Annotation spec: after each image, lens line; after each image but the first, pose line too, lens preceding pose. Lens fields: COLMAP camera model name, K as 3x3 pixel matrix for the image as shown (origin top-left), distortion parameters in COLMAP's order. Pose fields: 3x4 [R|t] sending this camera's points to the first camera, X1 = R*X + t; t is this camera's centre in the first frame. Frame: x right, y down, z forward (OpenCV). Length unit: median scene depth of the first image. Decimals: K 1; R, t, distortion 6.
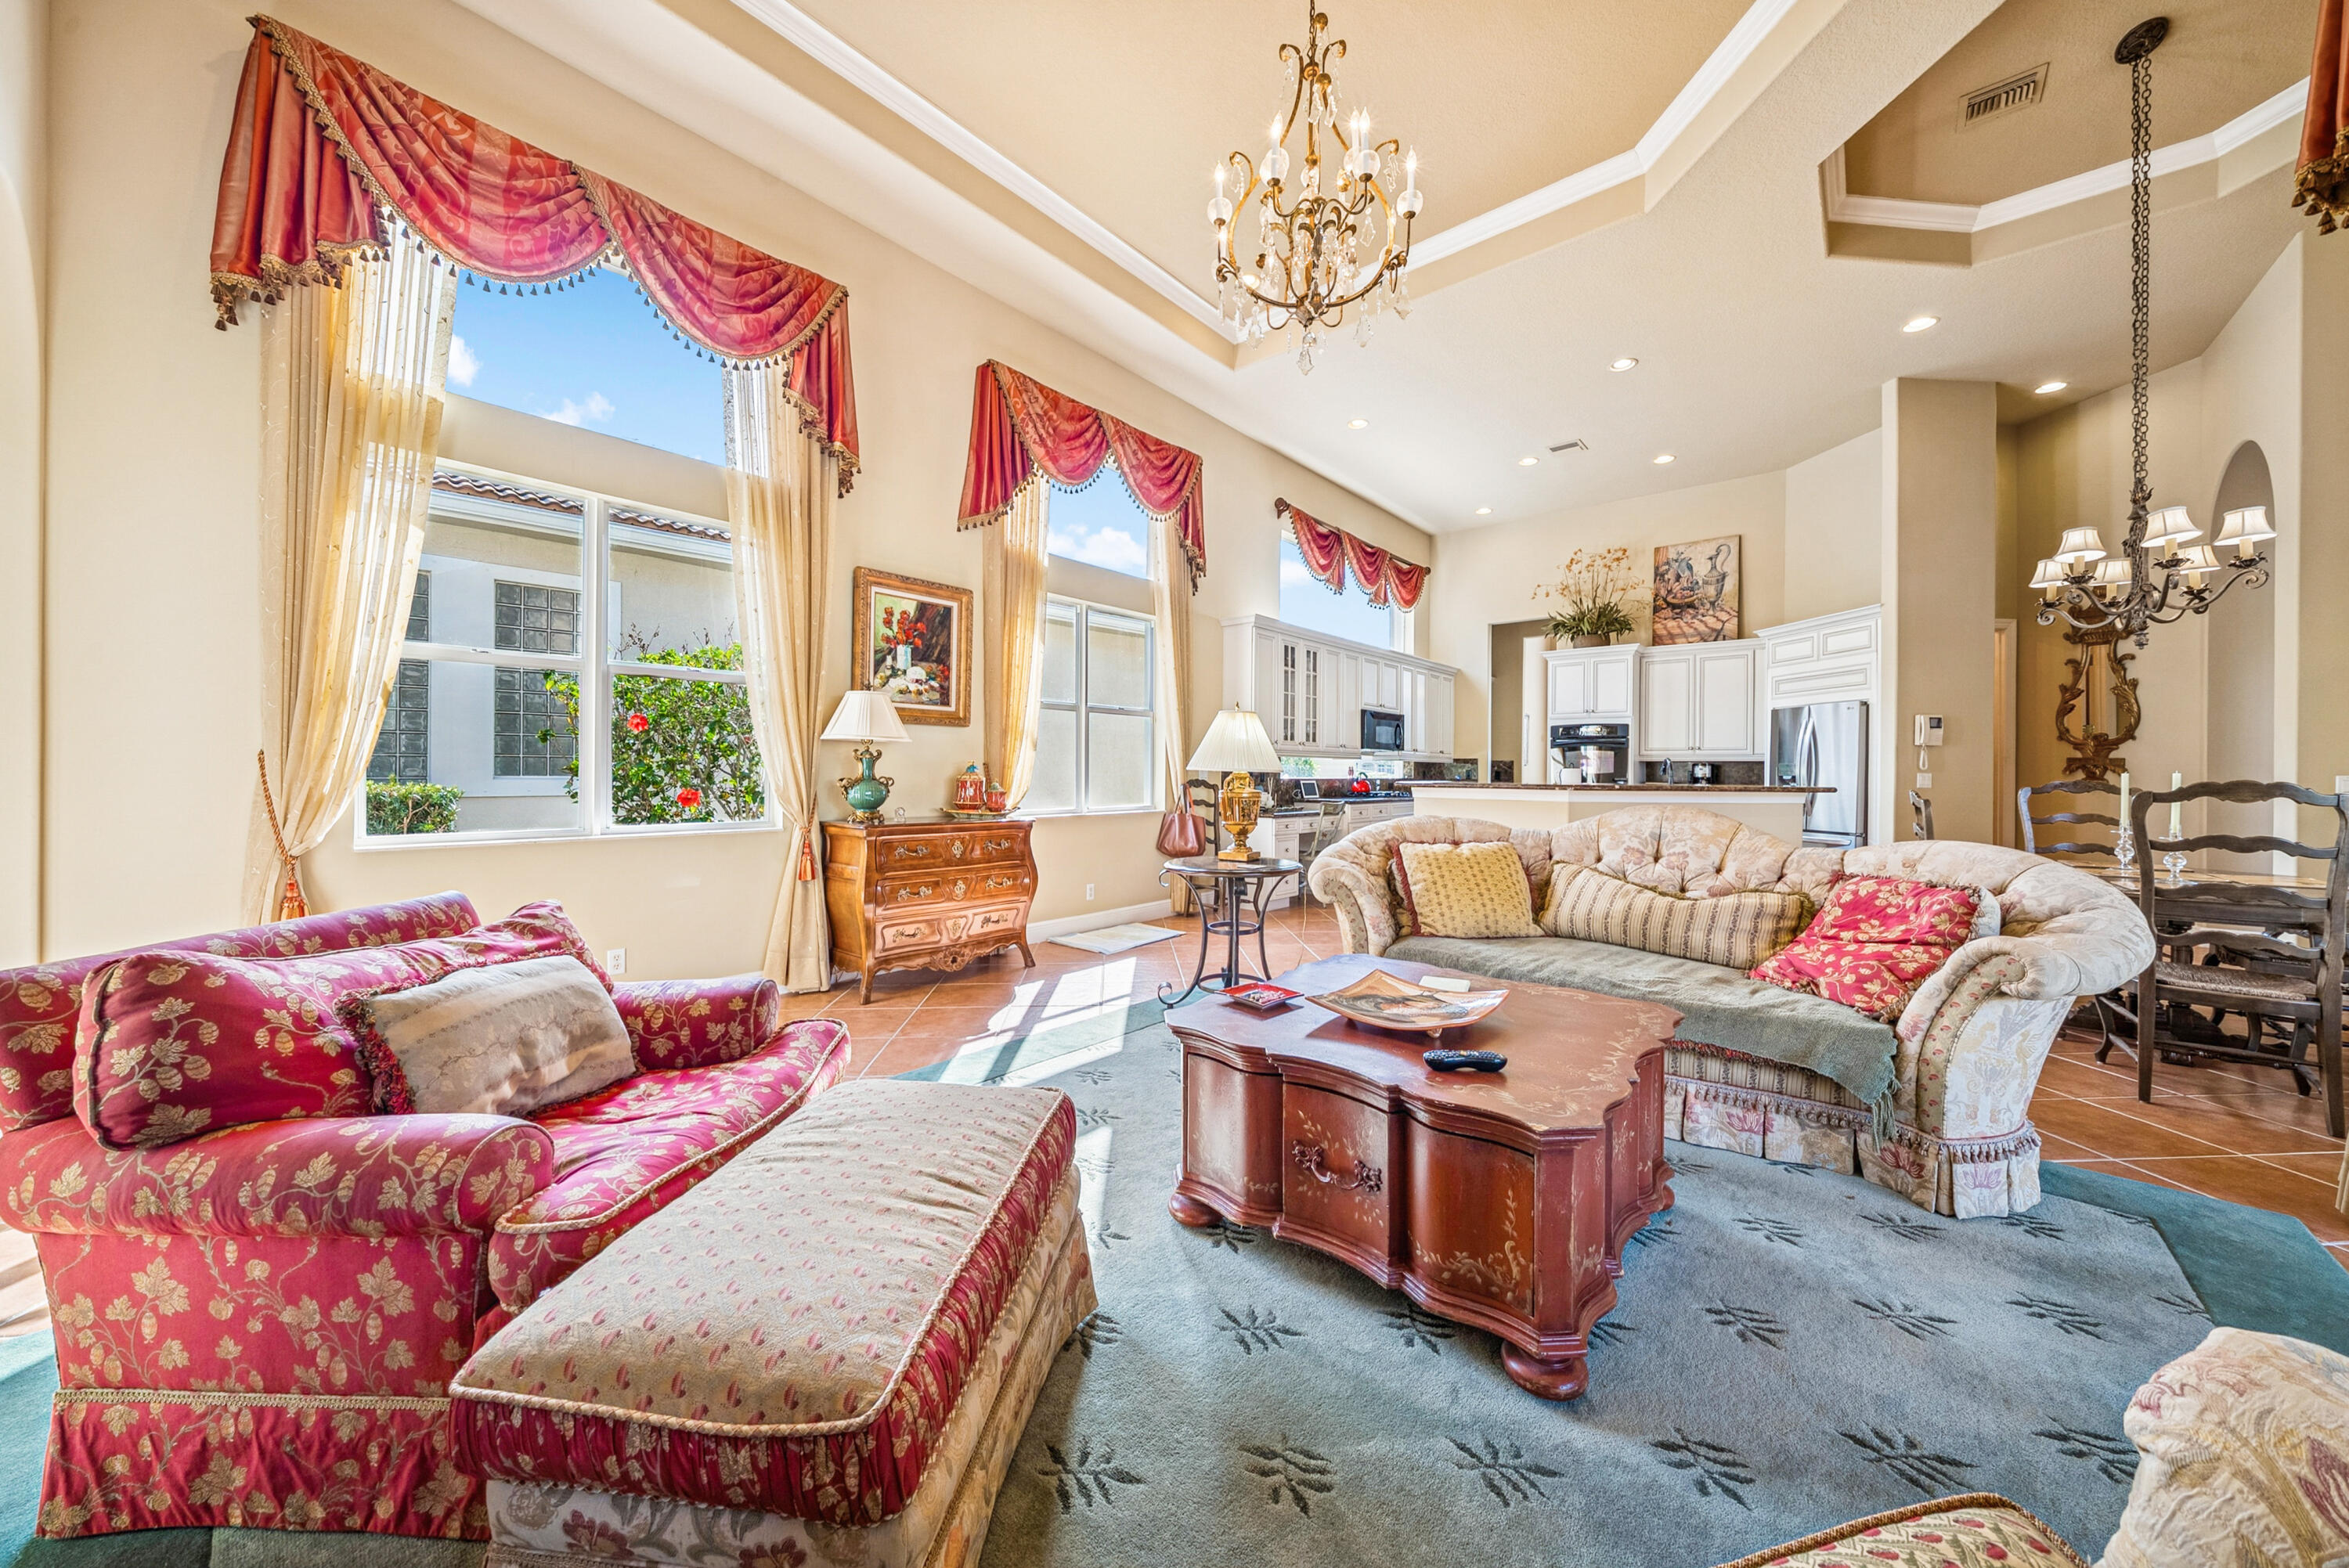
lens RADIAL K [[812.6, 0, 1176.2], [0, 812.6, 772.4], [0, 0, 1]] dist [0.006221, 0.000100]
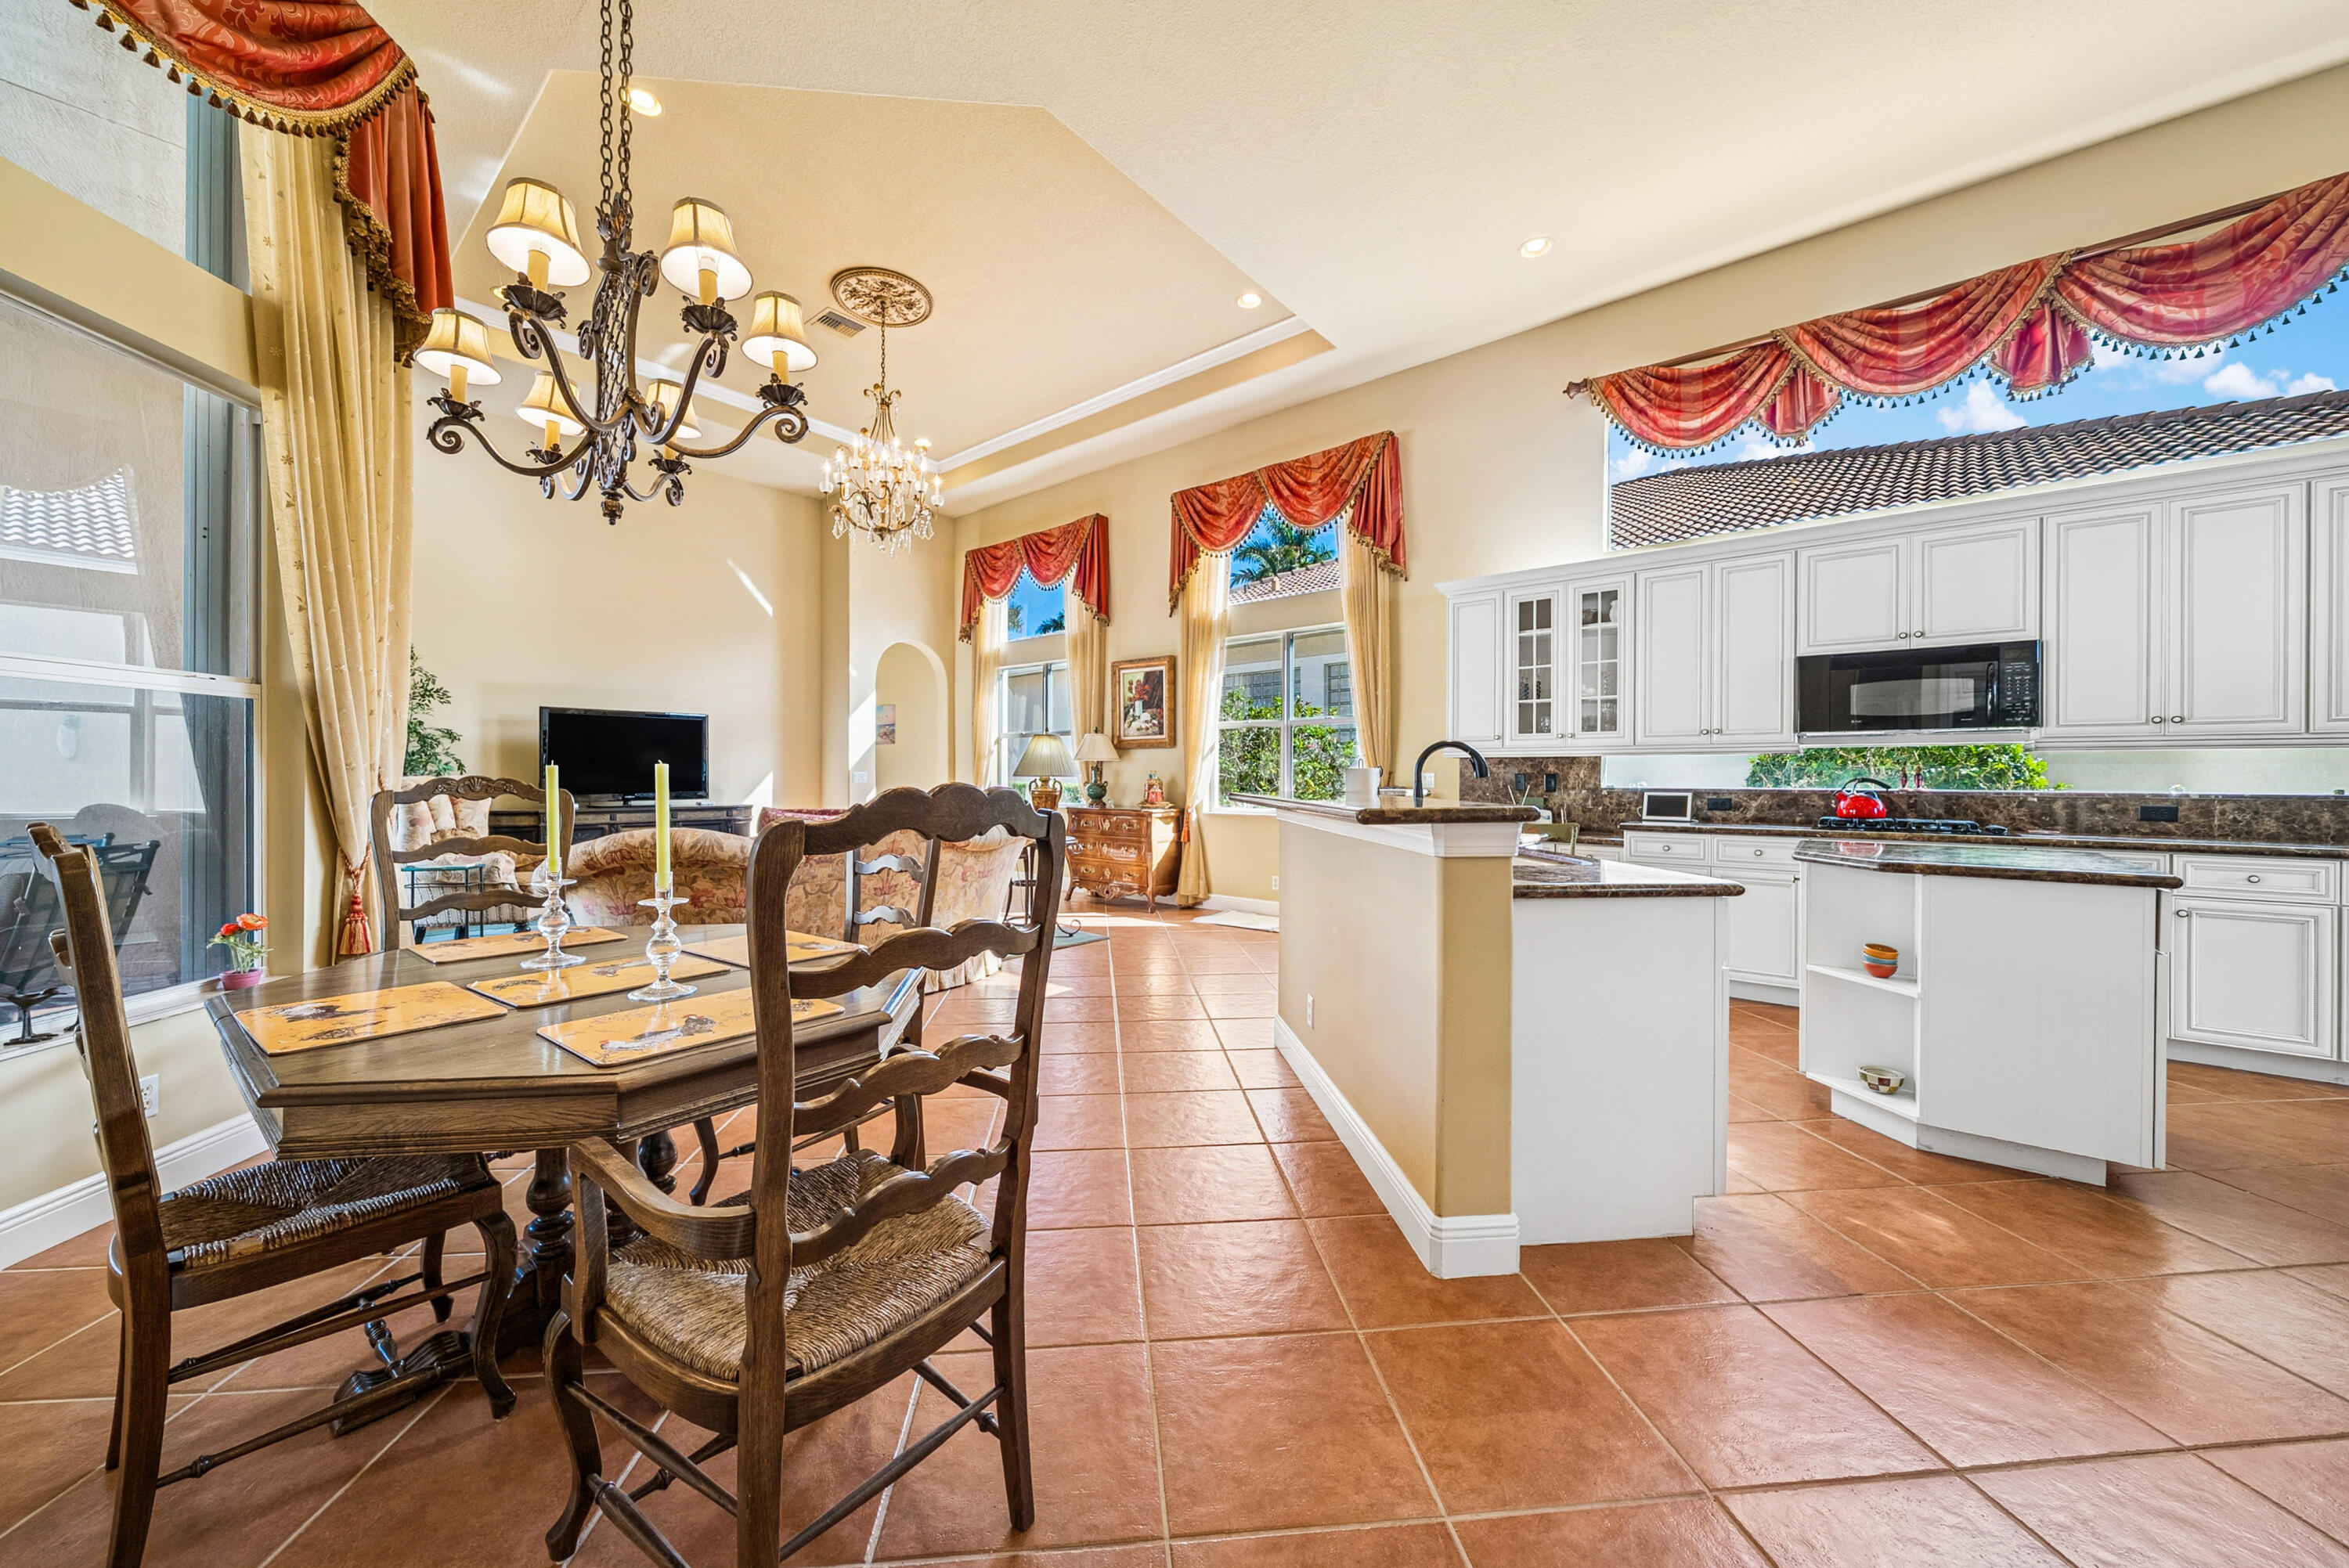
lens RADIAL K [[812.6, 0, 1176.2], [0, 812.6, 772.4], [0, 0, 1]] dist [0.006221, 0.000100]
pose [[0.020768, -0.001794, -0.999783, 1.211162], [0.004811, 0.999987, -0.001695, -0.008392], [0.999773, -0.004775, 0.020777, 0.967496]]
